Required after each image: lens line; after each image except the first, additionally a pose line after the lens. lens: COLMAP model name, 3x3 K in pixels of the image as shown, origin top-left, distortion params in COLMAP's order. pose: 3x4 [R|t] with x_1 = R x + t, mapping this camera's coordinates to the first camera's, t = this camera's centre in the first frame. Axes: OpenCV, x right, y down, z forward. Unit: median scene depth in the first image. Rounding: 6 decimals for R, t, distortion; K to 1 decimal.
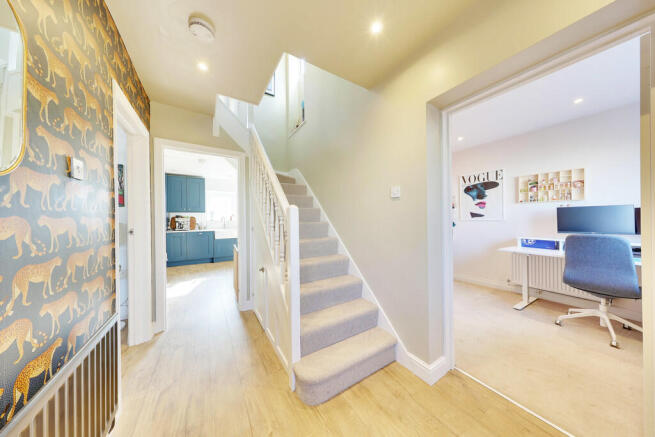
lens RADIAL K [[194.3, 0, 325.6], [0, 194.3, 219.1], [0, 0, 1]] dist [-0.001499, -0.000081]
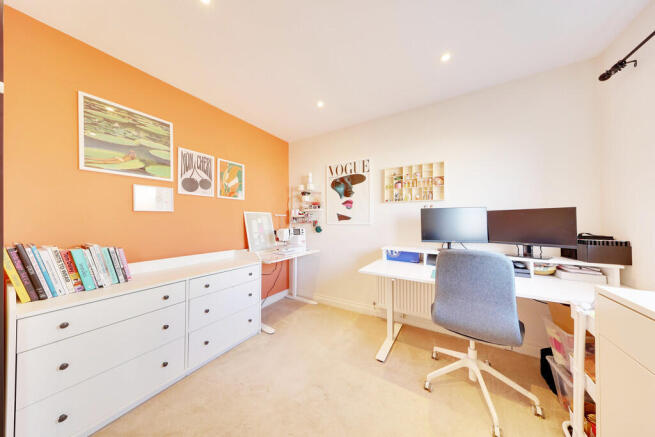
lens RADIAL K [[194.3, 0, 324.6], [0, 194.3, 218.6], [0, 0, 1]] dist [-0.001499, -0.000081]
pose [[0.890930, 0.010676, 0.454015, 0.445036], [-0.006630, 0.999923, -0.010503, -0.009282], [-0.454093, 0.006348, 0.890932, 0.430661]]
